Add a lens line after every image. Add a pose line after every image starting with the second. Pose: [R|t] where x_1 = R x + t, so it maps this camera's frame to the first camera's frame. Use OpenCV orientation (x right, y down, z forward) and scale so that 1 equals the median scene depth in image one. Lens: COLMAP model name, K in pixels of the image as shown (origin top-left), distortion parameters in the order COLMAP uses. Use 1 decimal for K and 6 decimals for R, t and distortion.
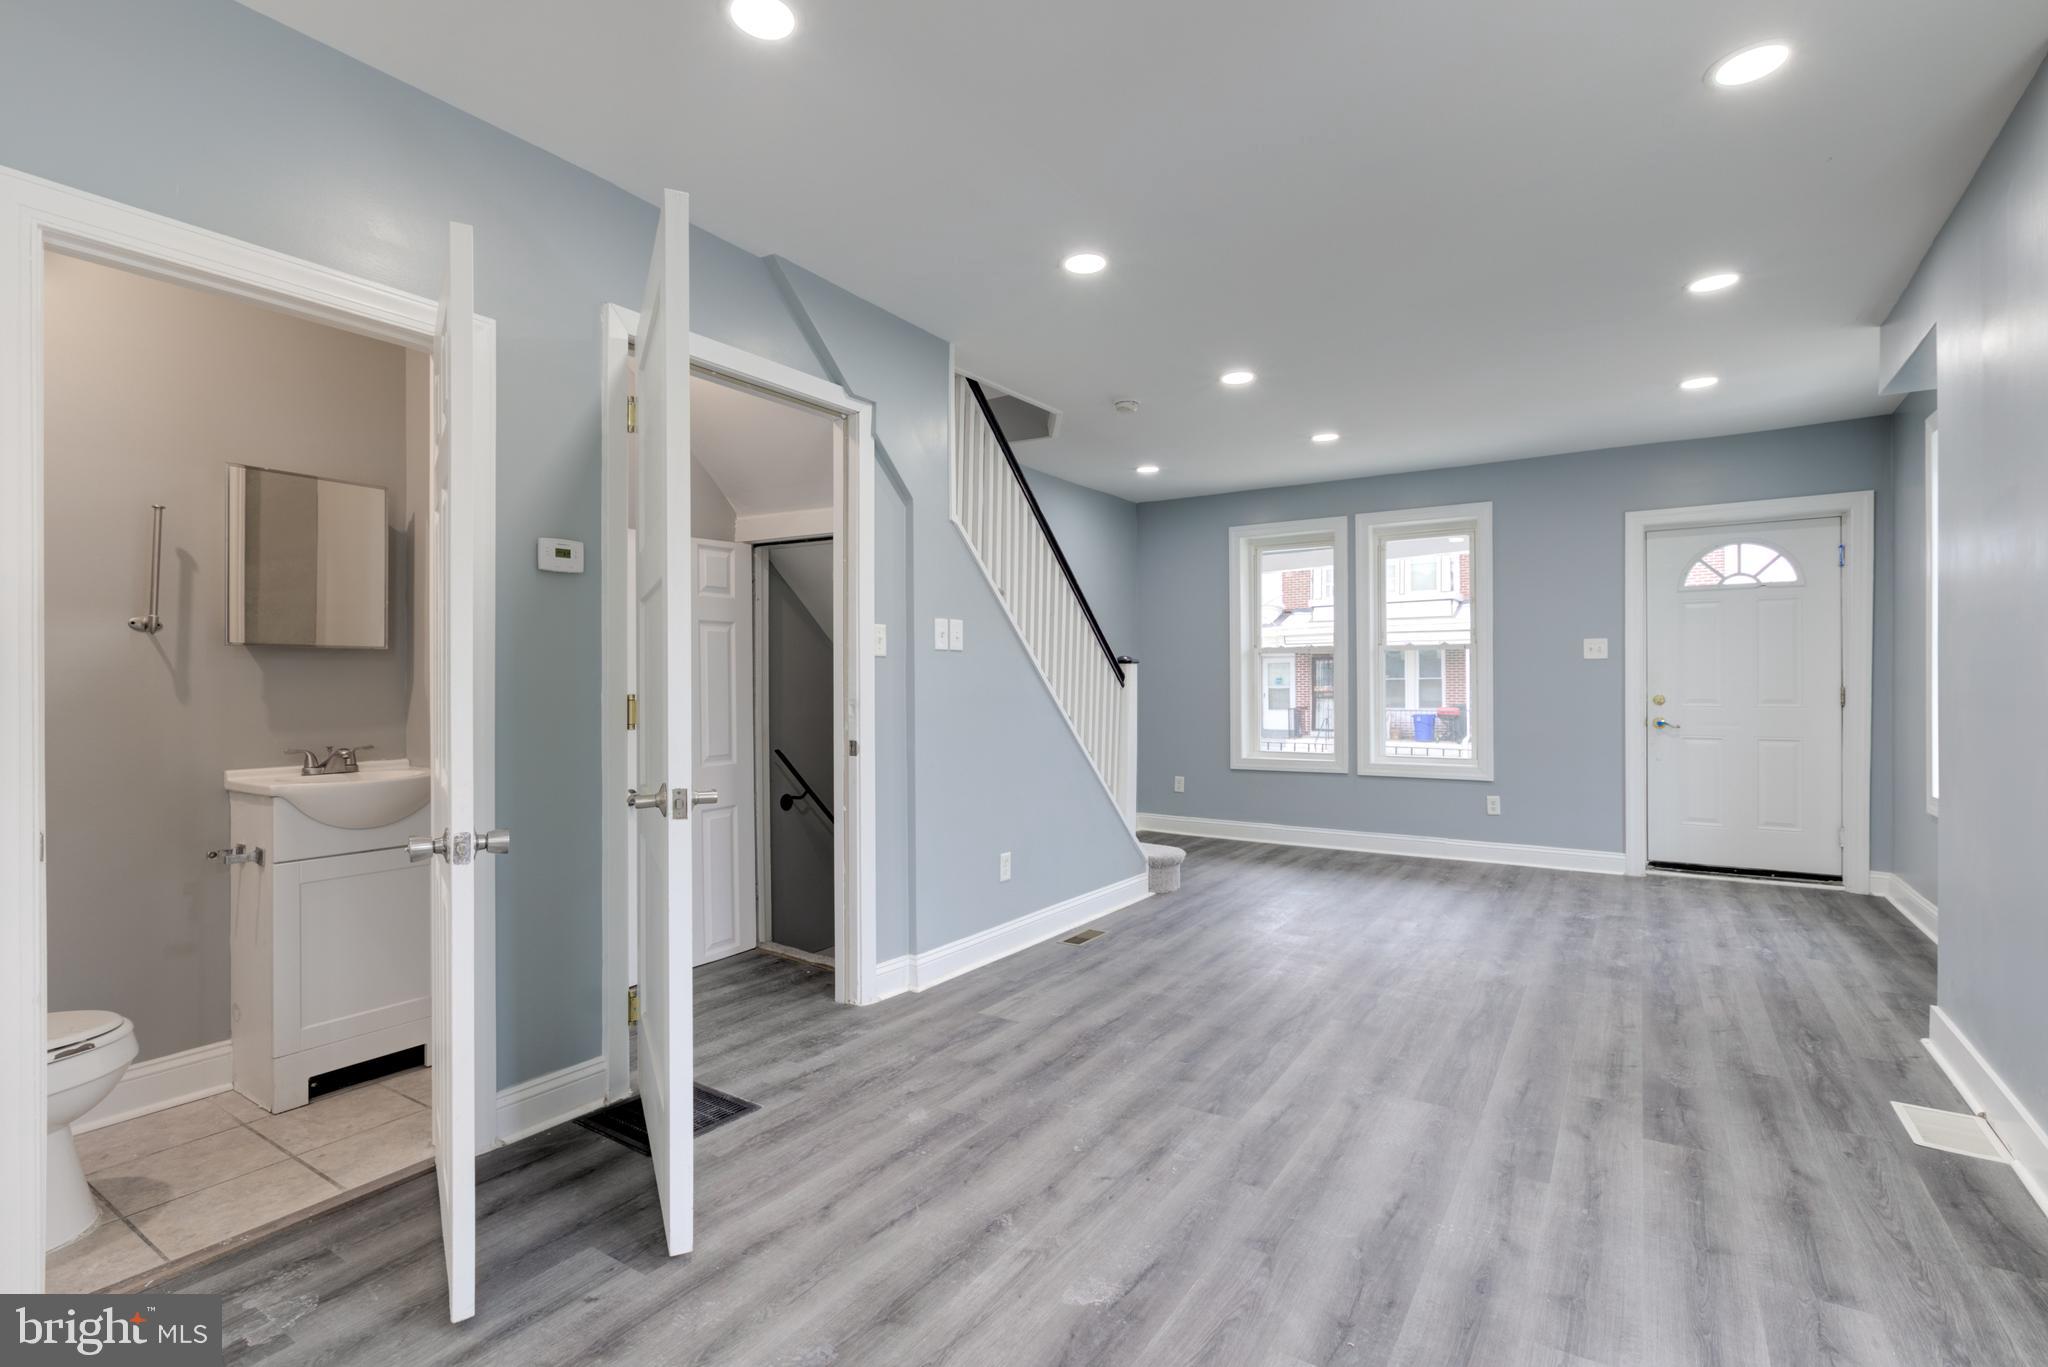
lens RADIAL K [[946.3, 0, 1019.9], [0, 946.3, 692.0], [0, 0, 1]] dist [-0.005348, 0.000377]
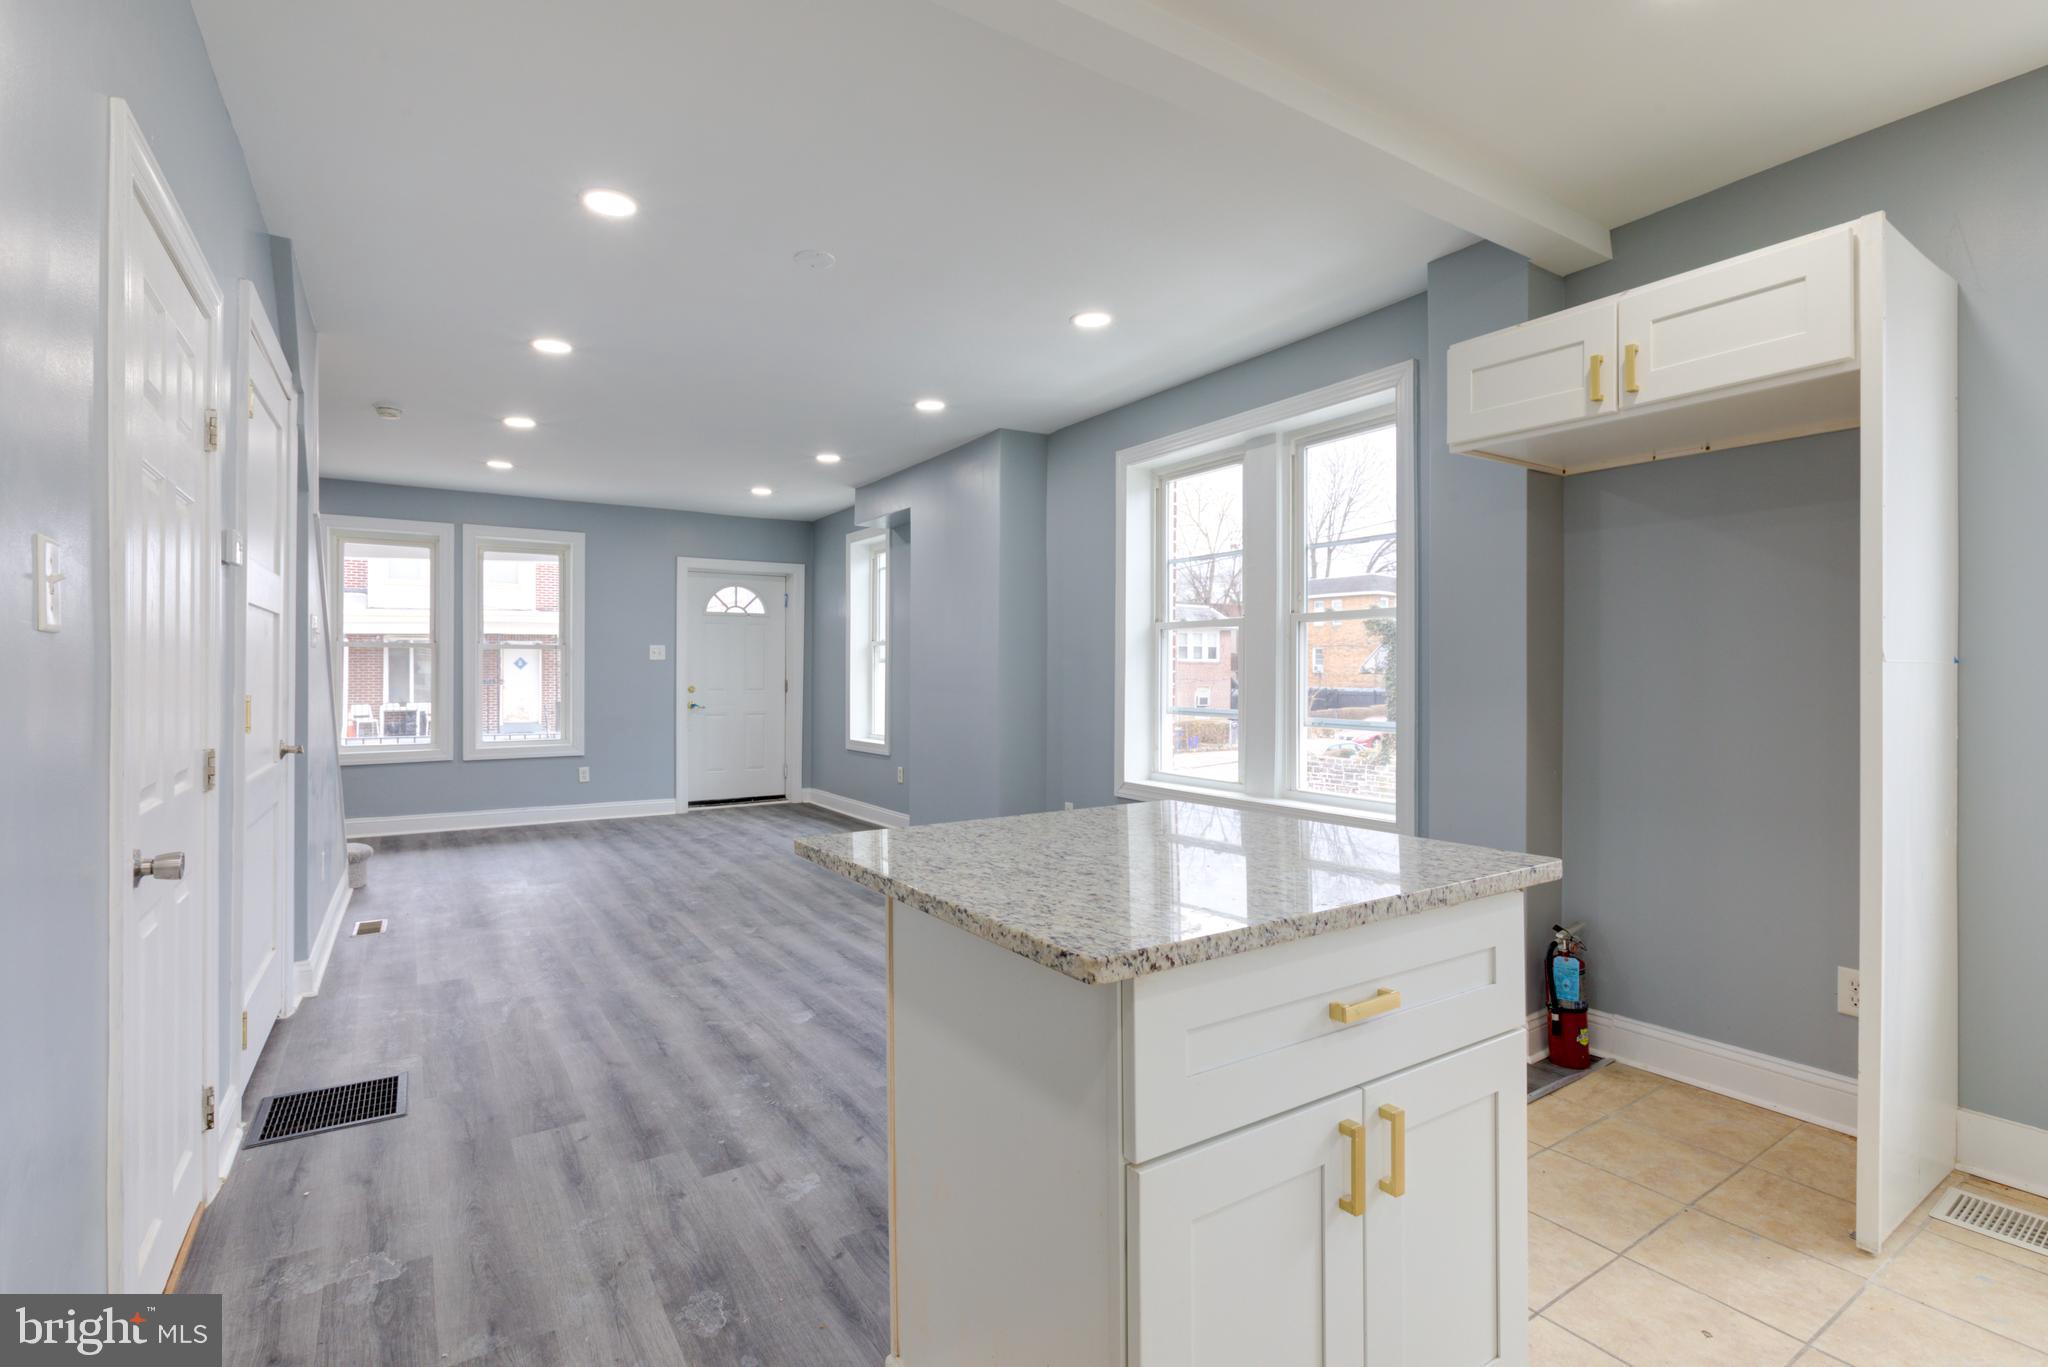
lens RADIAL K [[948.1, 0, 1024.0], [0, 948.1, 683.5], [0, 0, 1]] dist [-0.016661, -0.000059]
pose [[0.397910, -0.005768, 0.917406, -0.720599], [0.004146, 0.999981, 0.004489, -0.007656], [-0.917415, 0.002017, 0.397927, -0.062177]]
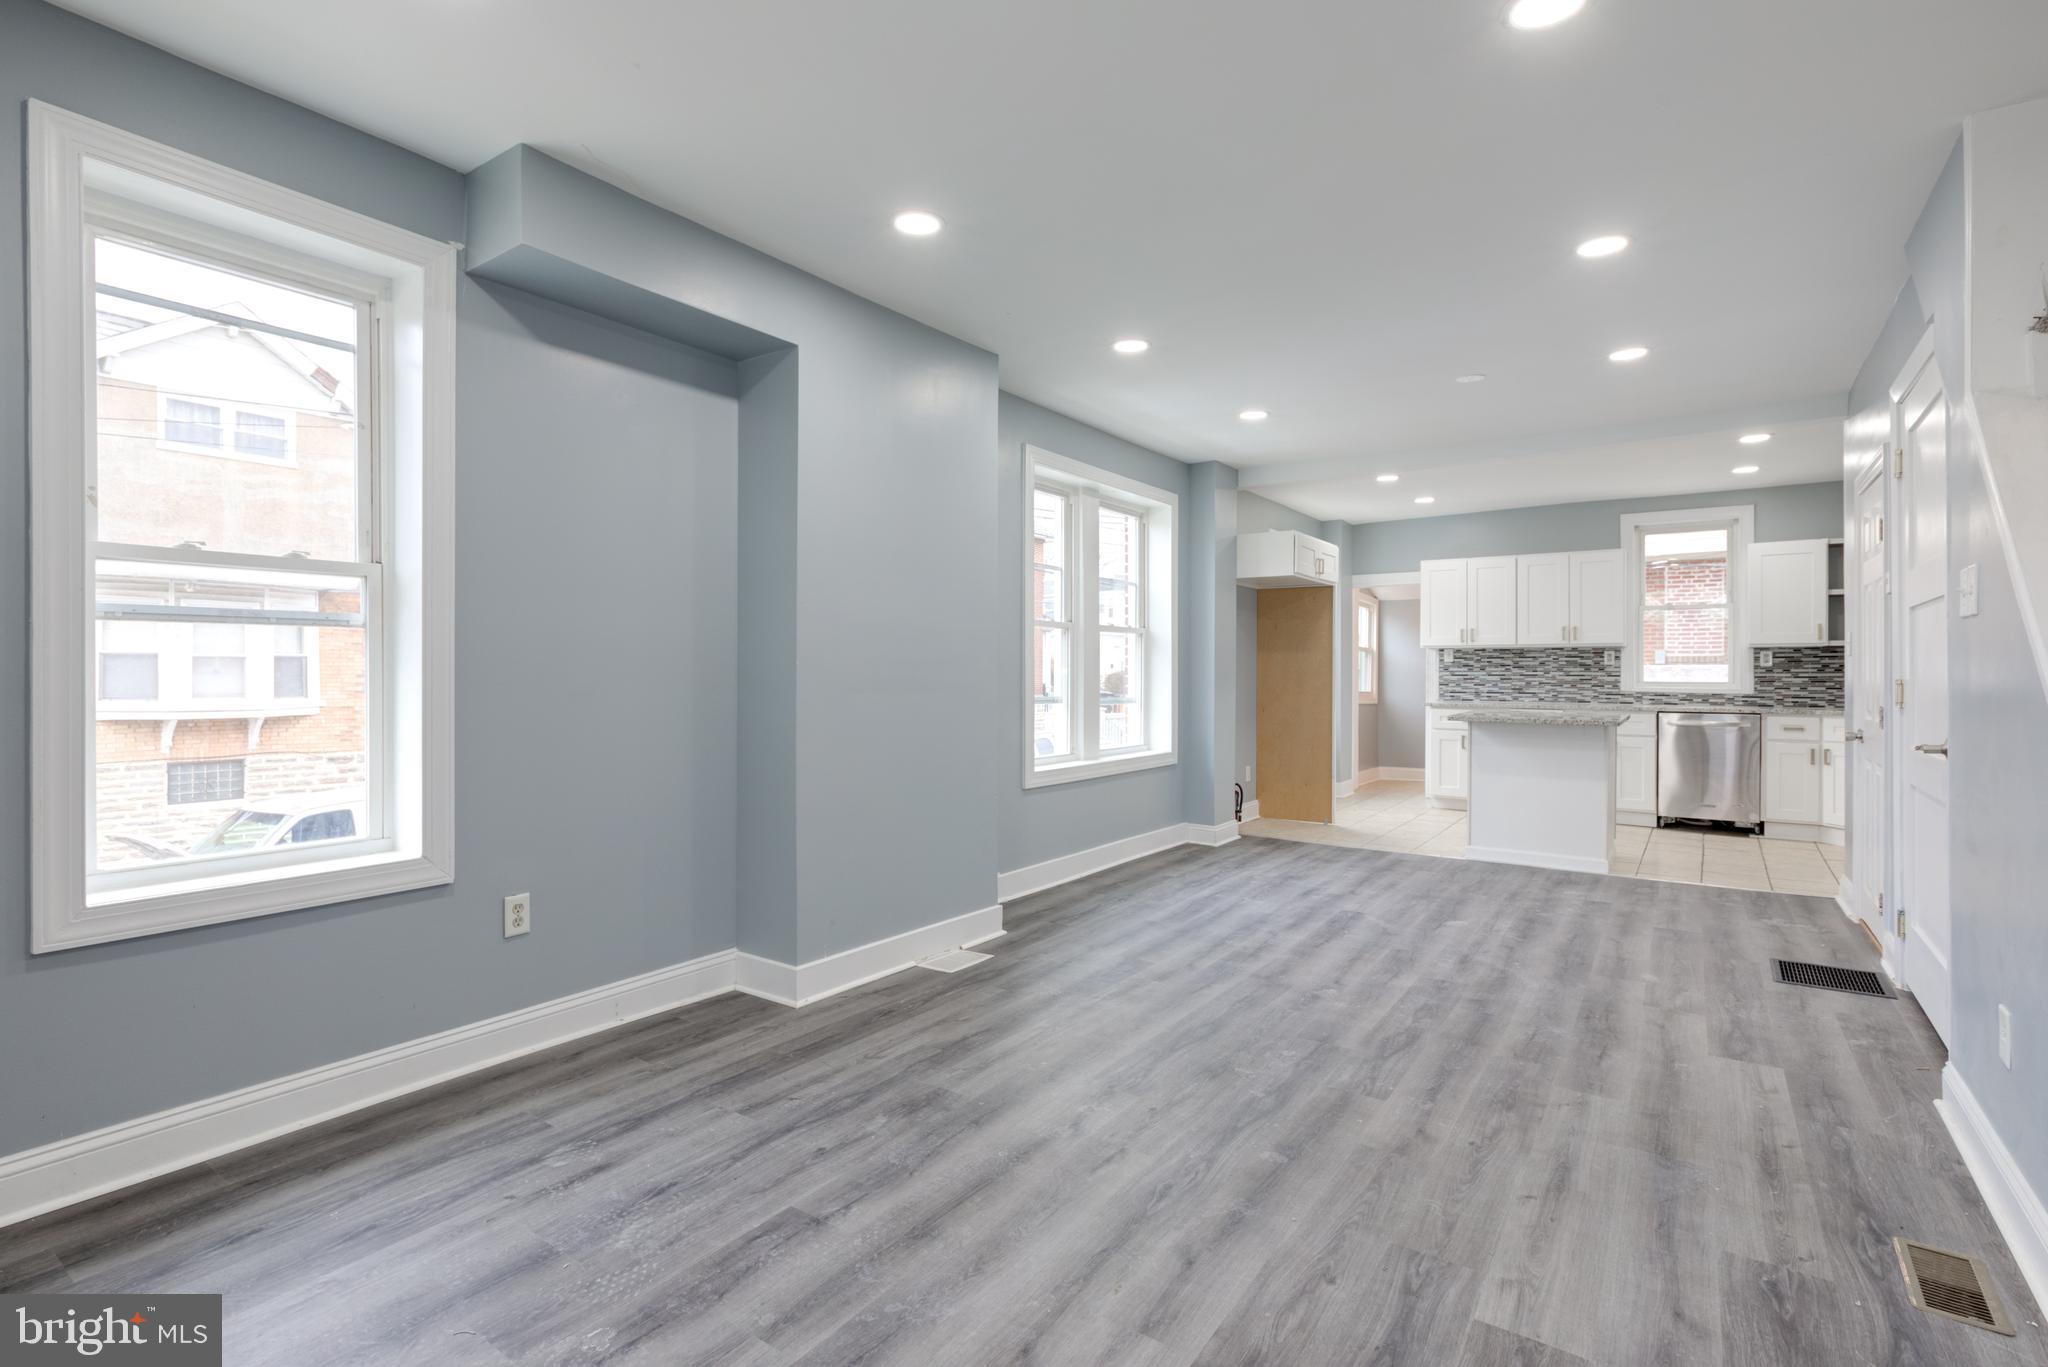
lens RADIAL K [[972.7, 0, 1024.0], [0, 972.7, 683.5], [0, 0, 1]] dist [-0.000040, 0.000859]
pose [[-0.999775, 0.001819, 0.021116, 0.573853], [0.002138, 0.999884, 0.015086, -0.011660], [-0.021086, 0.015127, -0.999663, 1.778167]]
